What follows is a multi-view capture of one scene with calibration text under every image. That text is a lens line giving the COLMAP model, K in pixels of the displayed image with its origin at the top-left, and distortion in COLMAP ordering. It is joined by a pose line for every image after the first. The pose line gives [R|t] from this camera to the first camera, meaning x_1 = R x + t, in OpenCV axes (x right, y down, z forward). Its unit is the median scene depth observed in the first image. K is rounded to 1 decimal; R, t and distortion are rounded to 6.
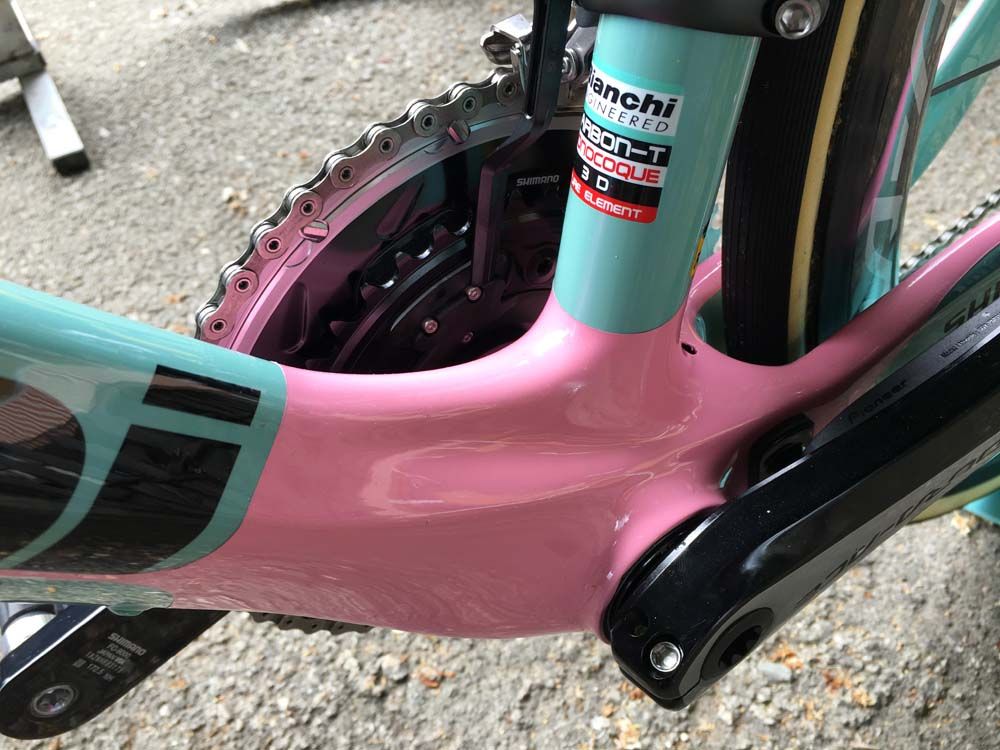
lens RADIAL K [[867.0, 0, 505.1], [0, 867.0, 381.1], [0, 0, 1]] dist [0.080999, -0.130347]
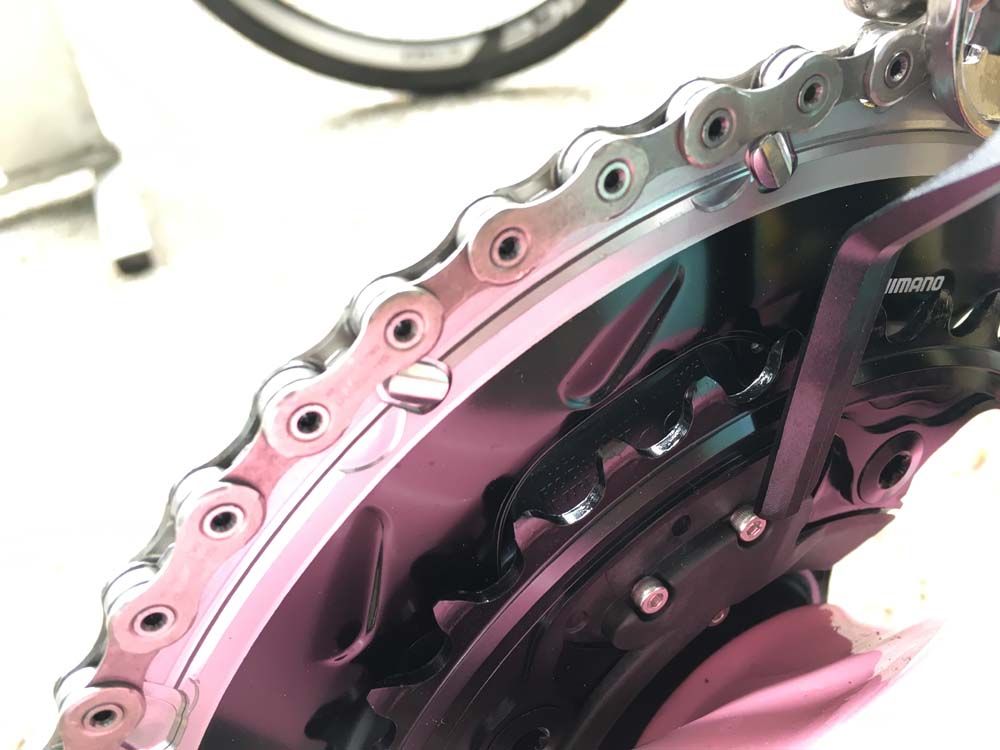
lens RADIAL K [[867.0, 0, 499.3], [0, 867.0, 373.5], [0, 0, 1]] dist [0.080999, -0.130347]
pose [[0.995165, 0.043333, -0.088140, -0.146963], [-0.055215, 0.989005, -0.137187, -0.126360], [0.081226, 0.141390, 0.986616, 0.614499]]
